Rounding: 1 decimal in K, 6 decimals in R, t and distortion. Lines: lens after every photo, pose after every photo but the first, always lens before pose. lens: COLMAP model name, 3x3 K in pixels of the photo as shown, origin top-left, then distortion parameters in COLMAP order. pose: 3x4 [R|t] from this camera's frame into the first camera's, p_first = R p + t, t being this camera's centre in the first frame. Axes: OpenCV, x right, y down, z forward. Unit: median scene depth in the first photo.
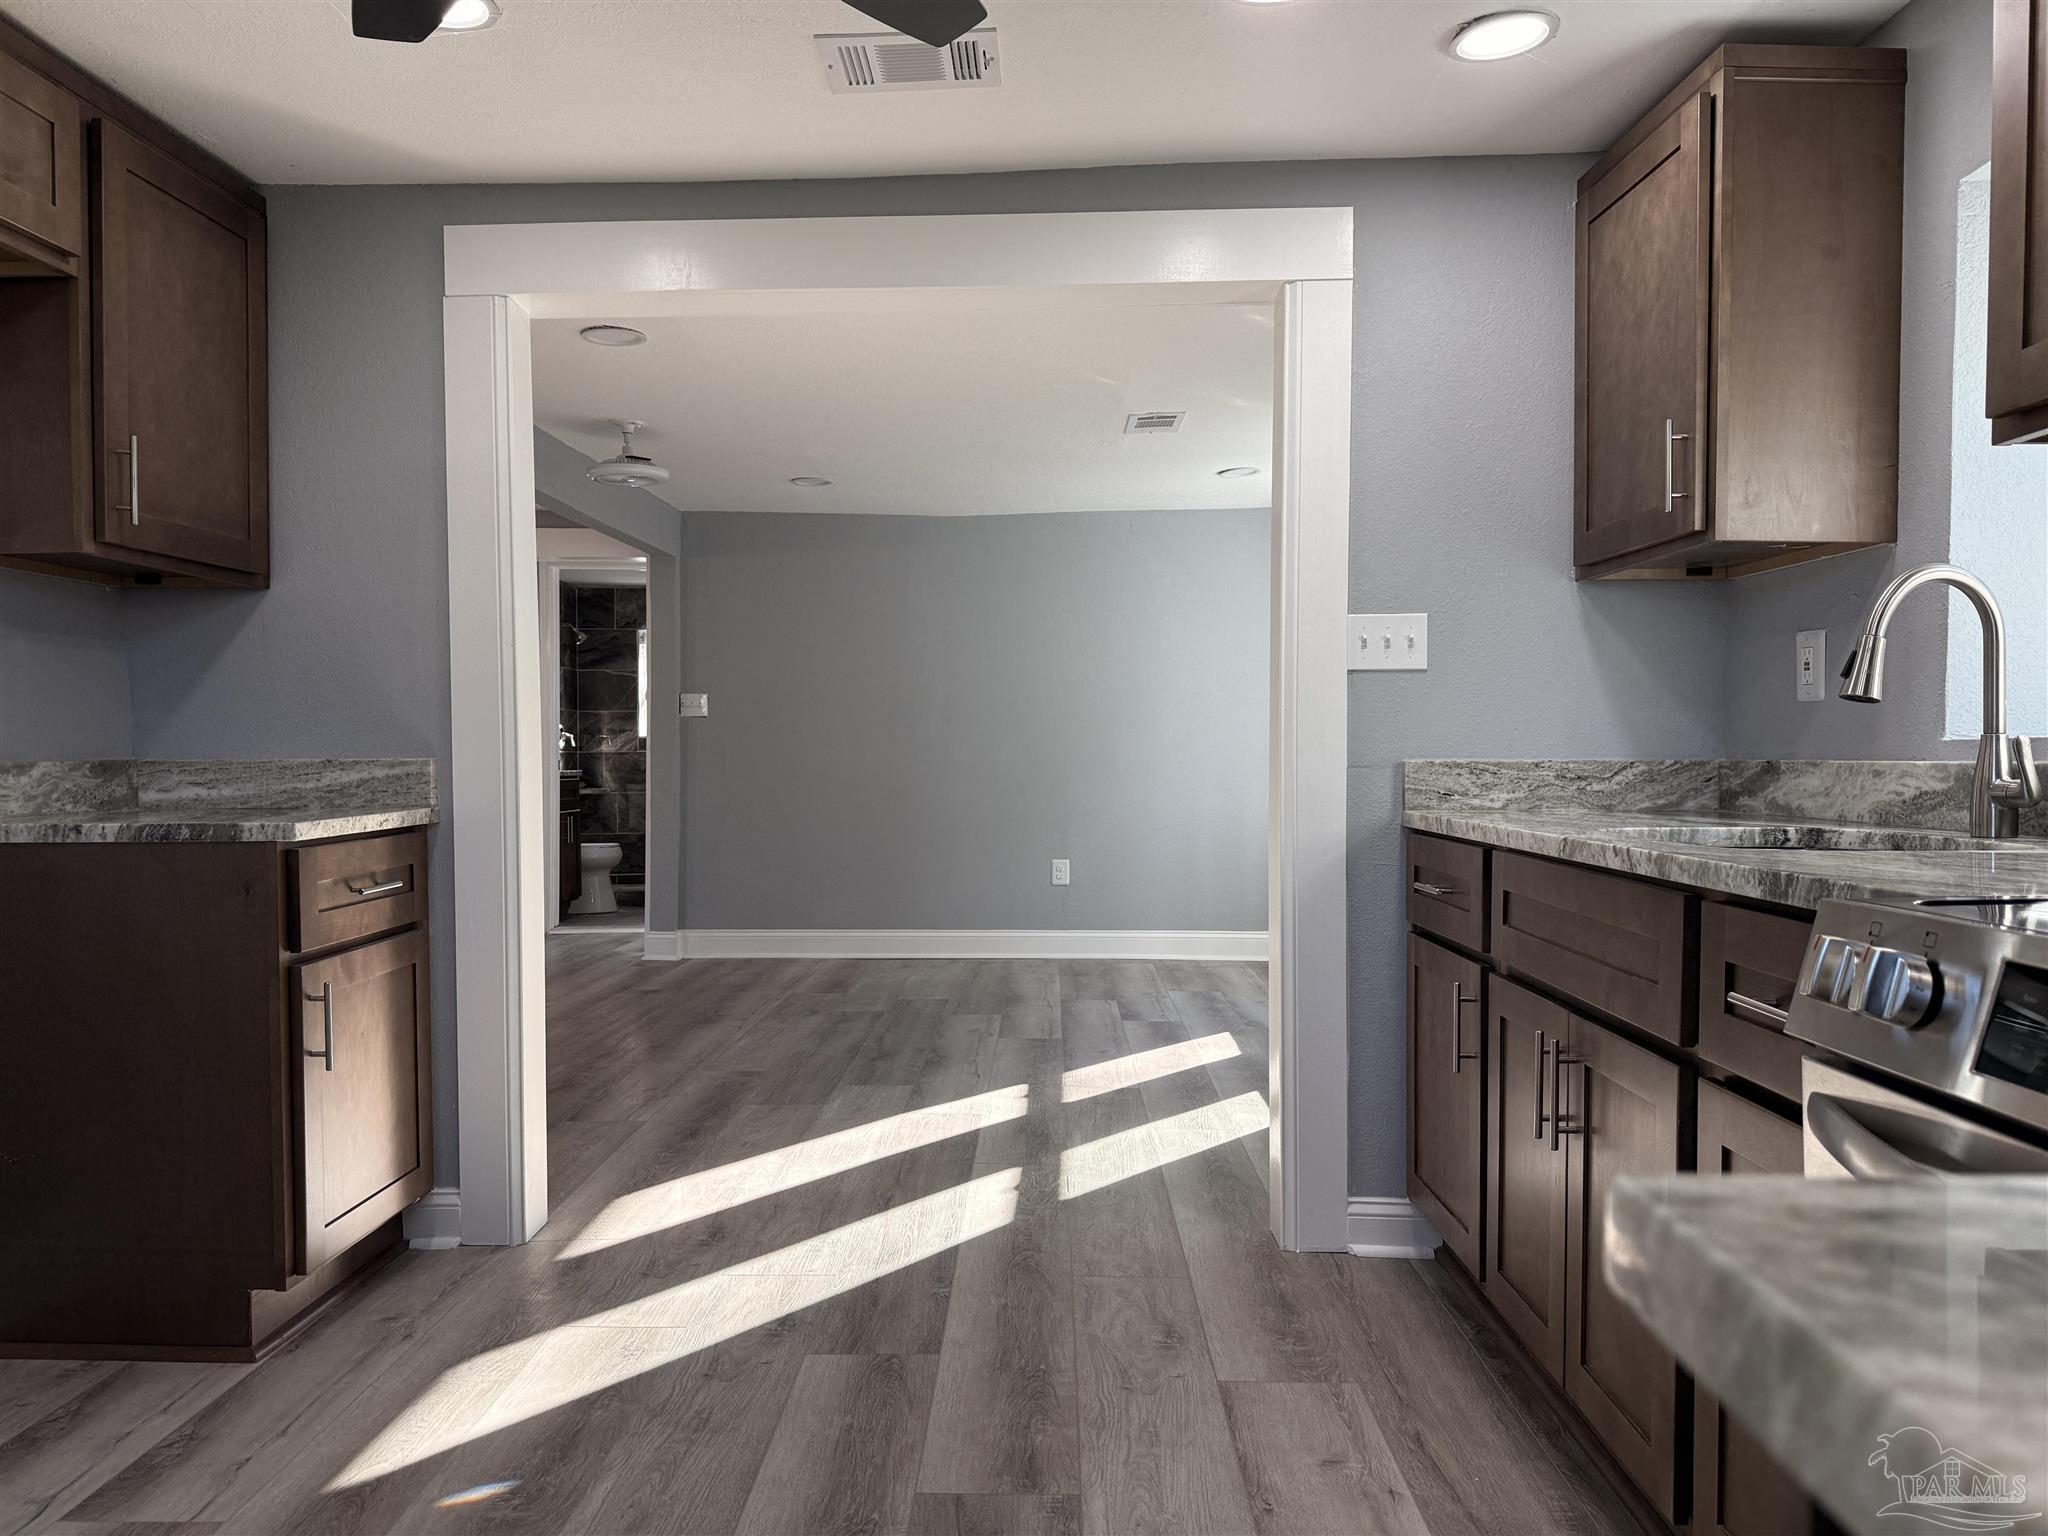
lens RADIAL K [[1432.6, 0, 1024.0], [0, 1432.6, 768.0], [0, 0, 1]] dist [0.049193, -0.056032]
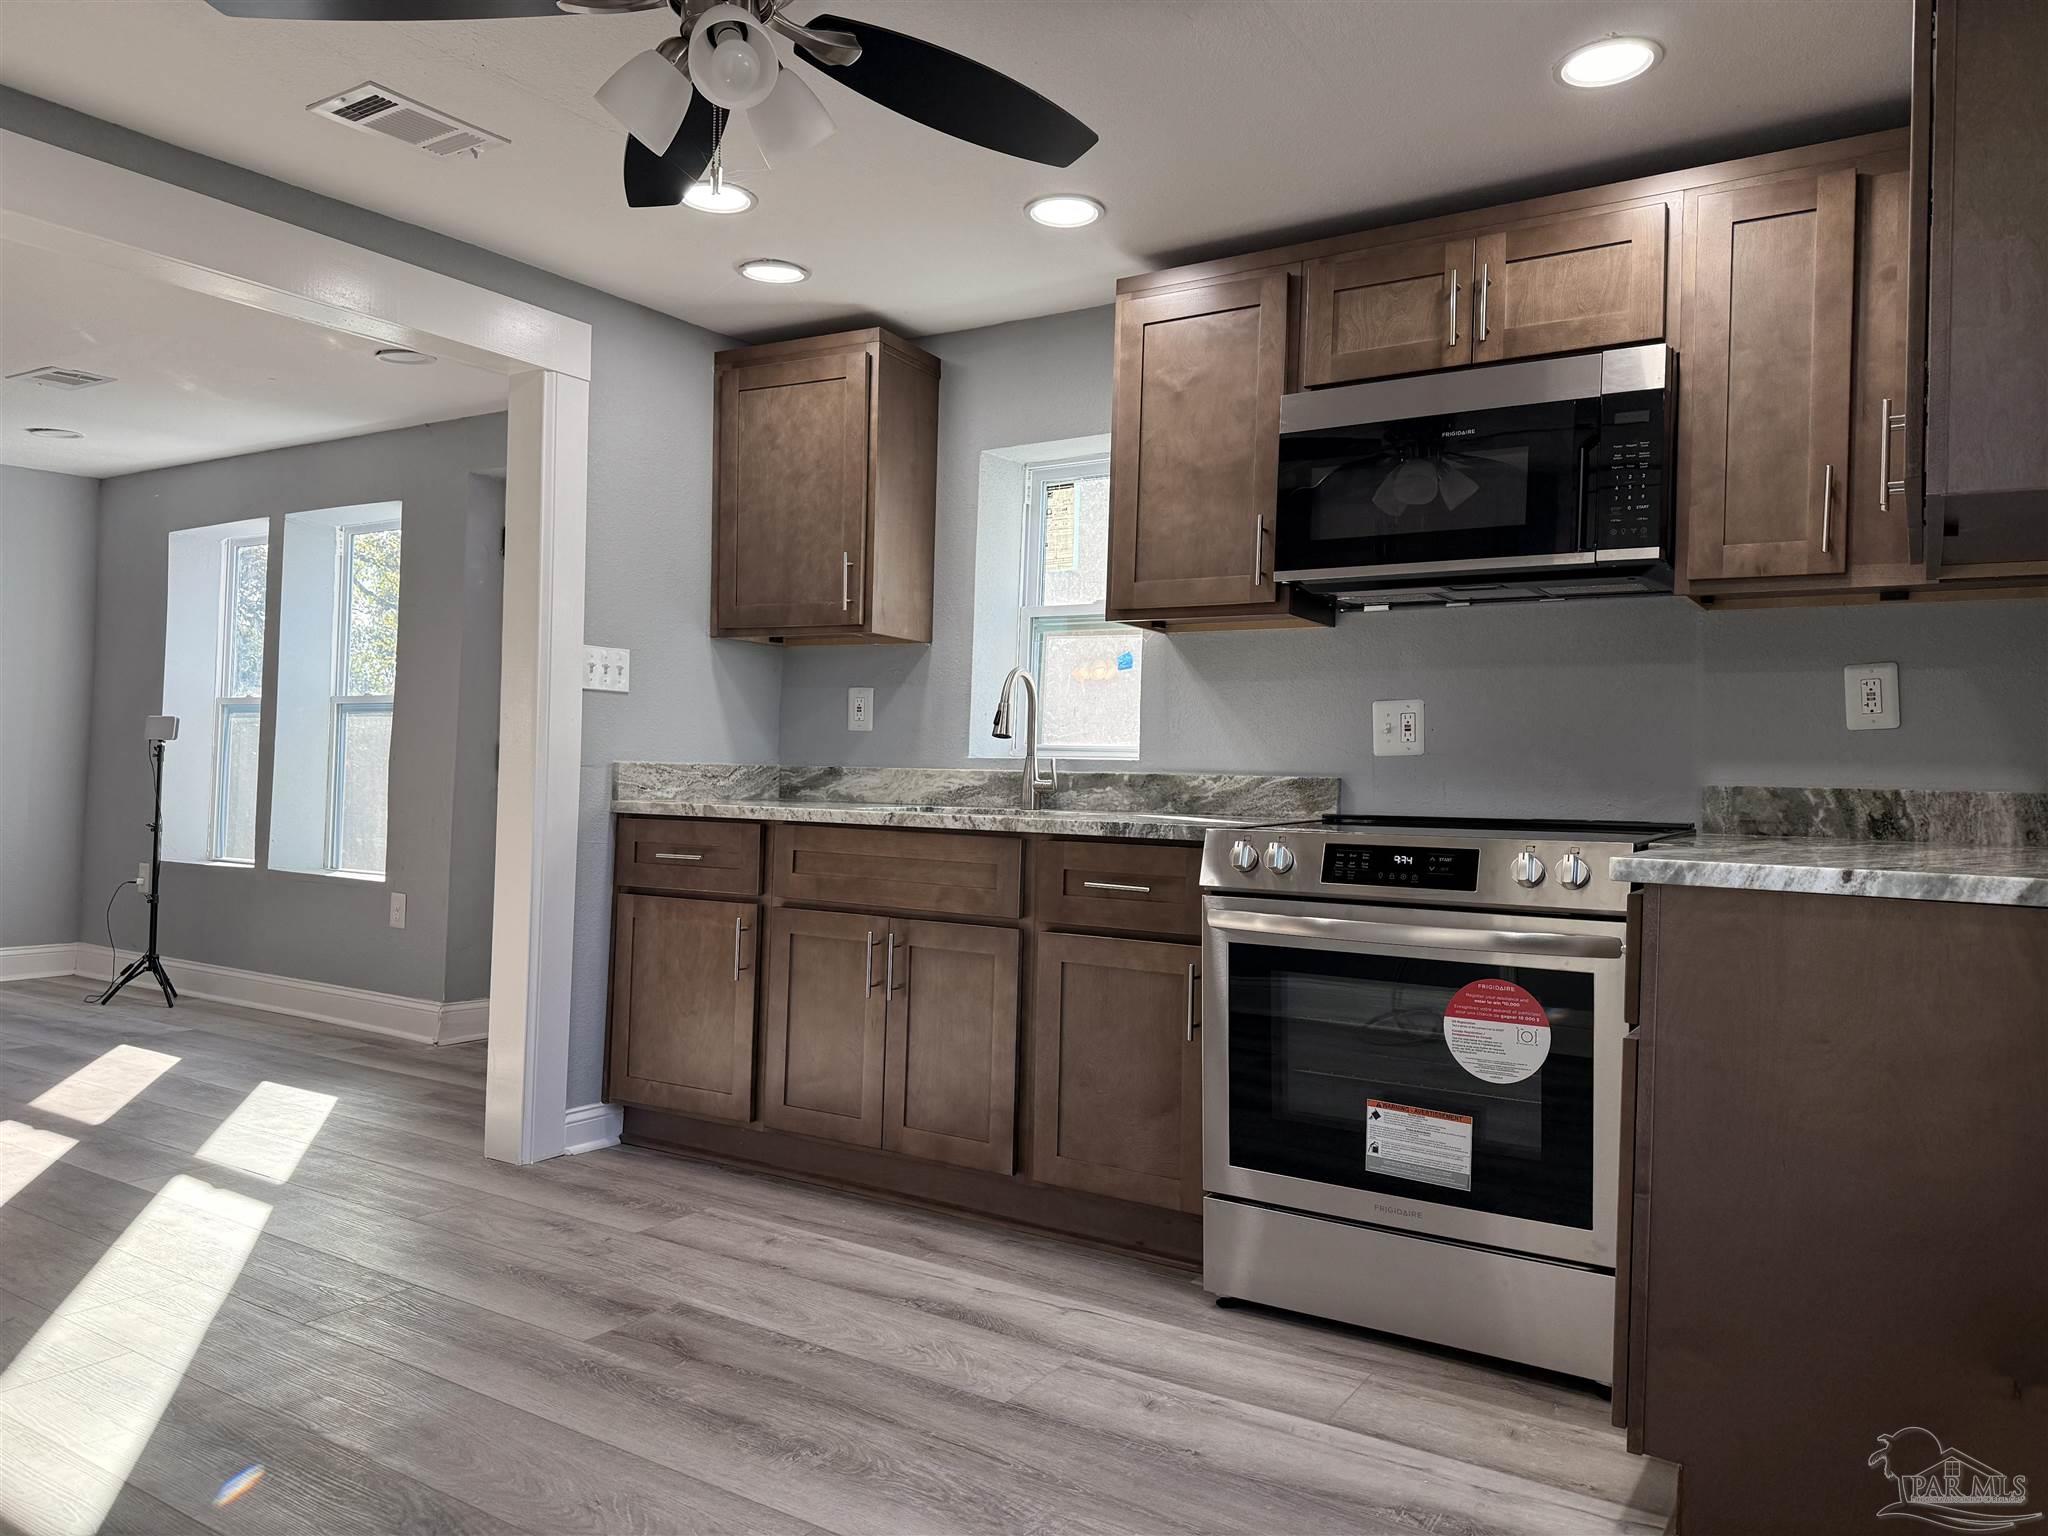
lens RADIAL K [[1418.7, 0, 1018.1], [0, 1418.7, 759.7], [0, 0, 1]] dist [0.115386, -0.155957]
pose [[0.516412, 0.021813, 0.856062, -0.755072], [-0.016510, 0.999743, -0.015514, 0.008336], [-0.856181, -0.006122, 0.516640, 0.026177]]
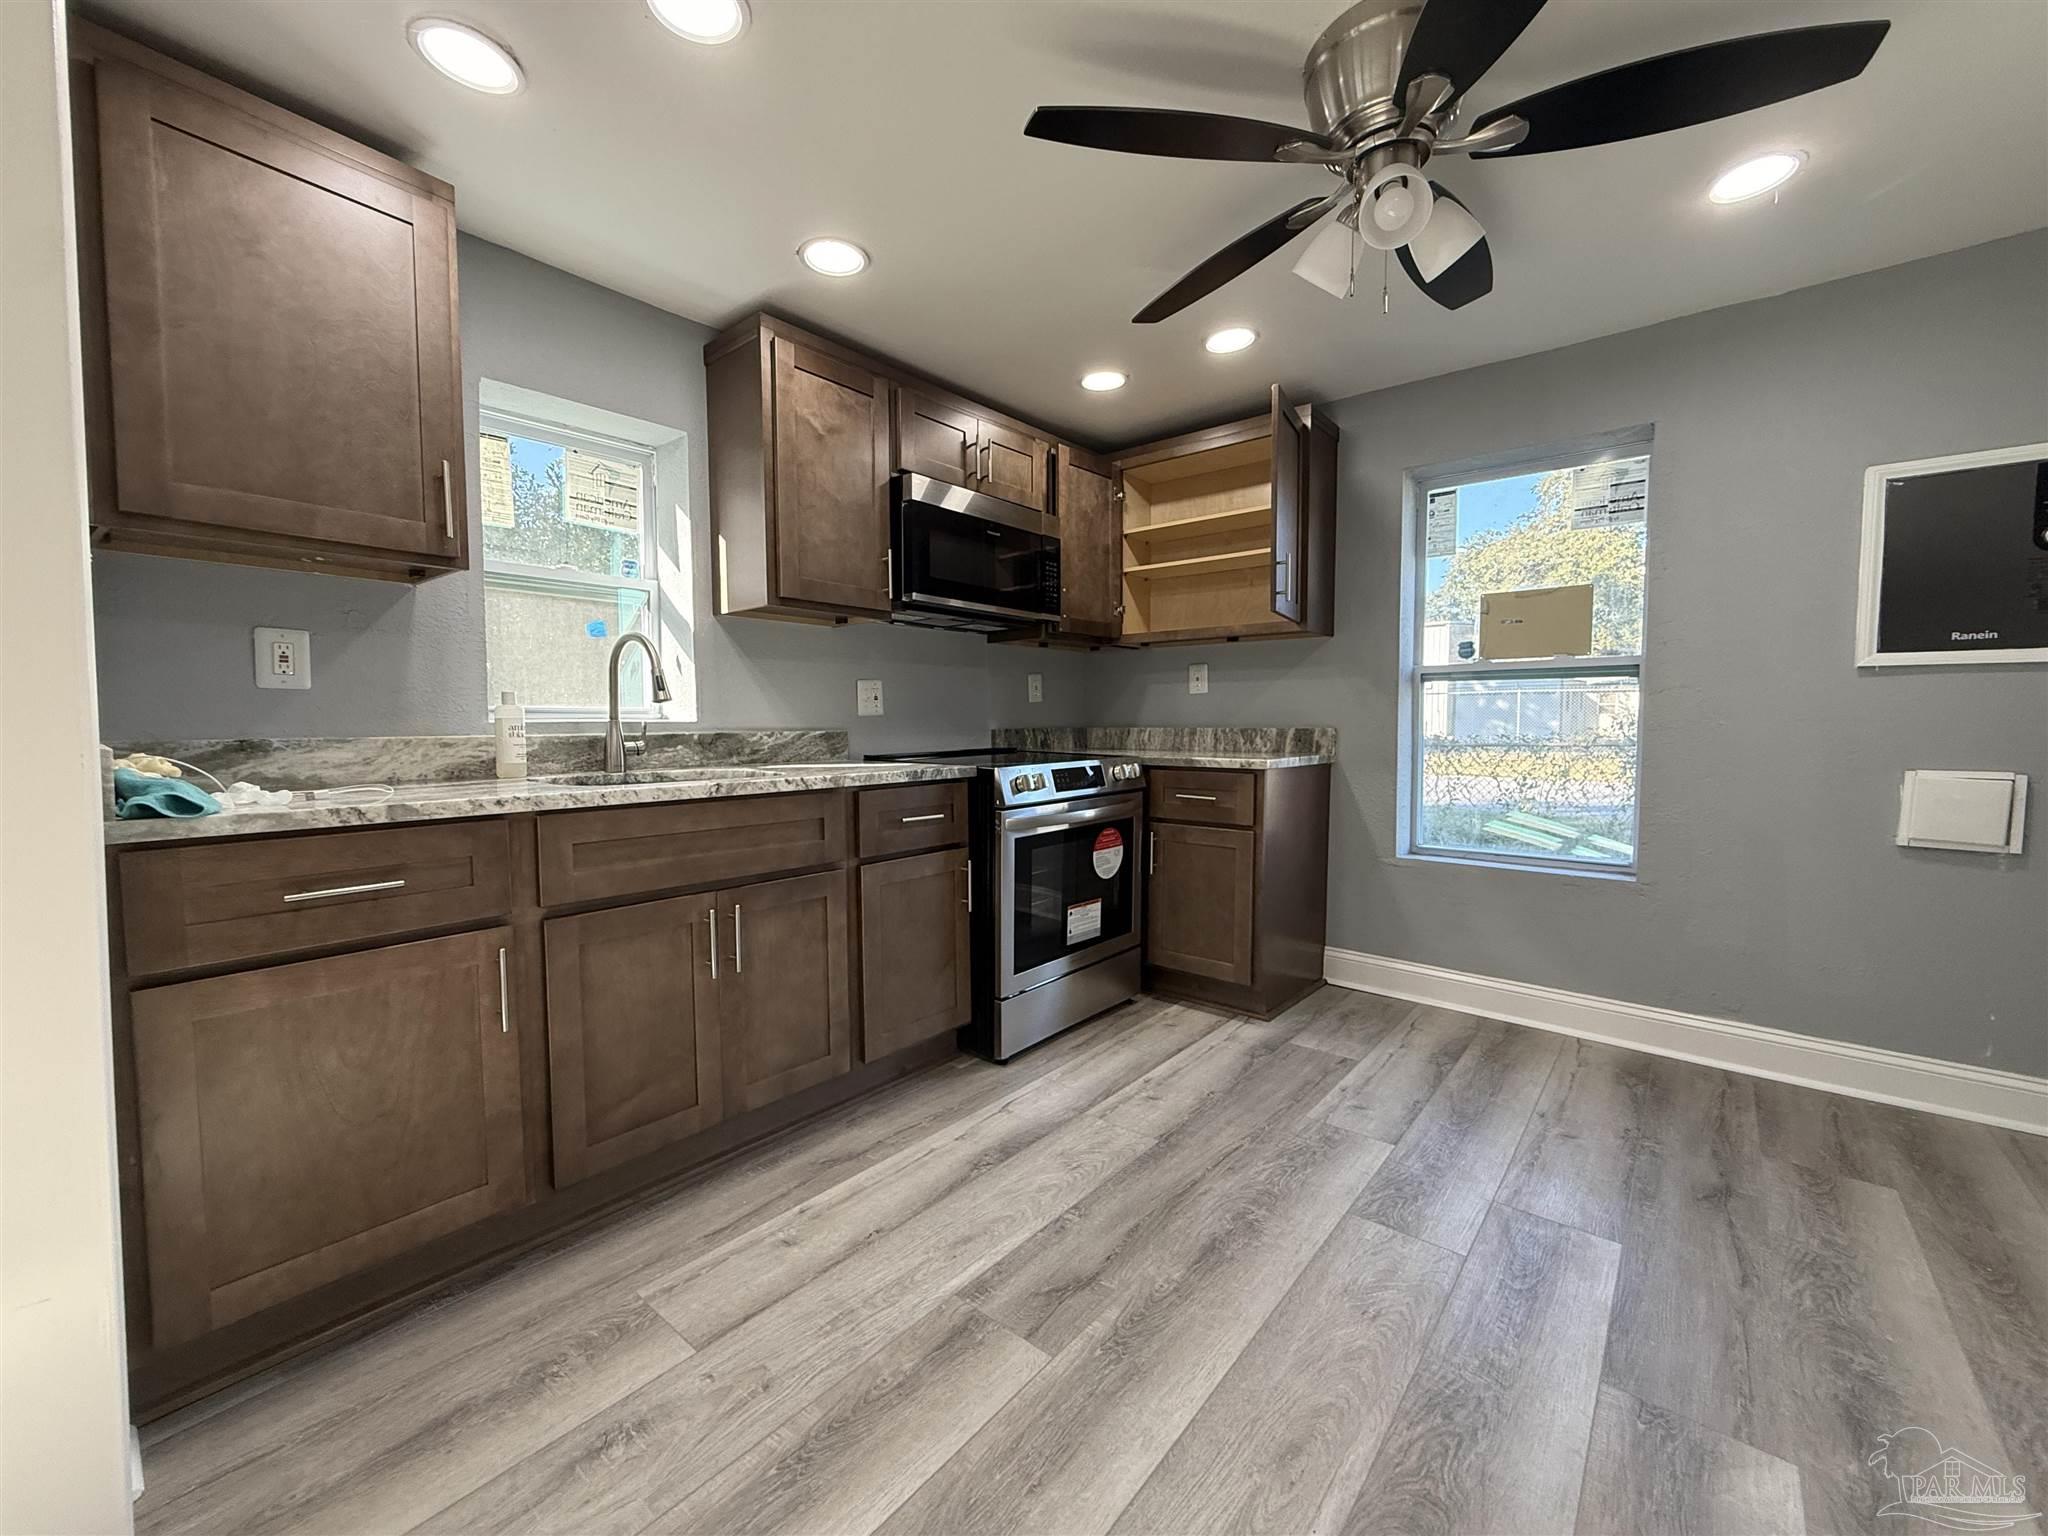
lens RADIAL K [[811.5, 0, 1020.6], [0, 811.5, 766.0], [0, 0, 1]] dist [0.002637, 0.000148]
pose [[-0.773136, -0.028885, 0.633583, -0.361557], [0.011722, 0.998141, 0.059809, -0.016395], [-0.634132, 0.053667, -0.771360, 1.178566]]
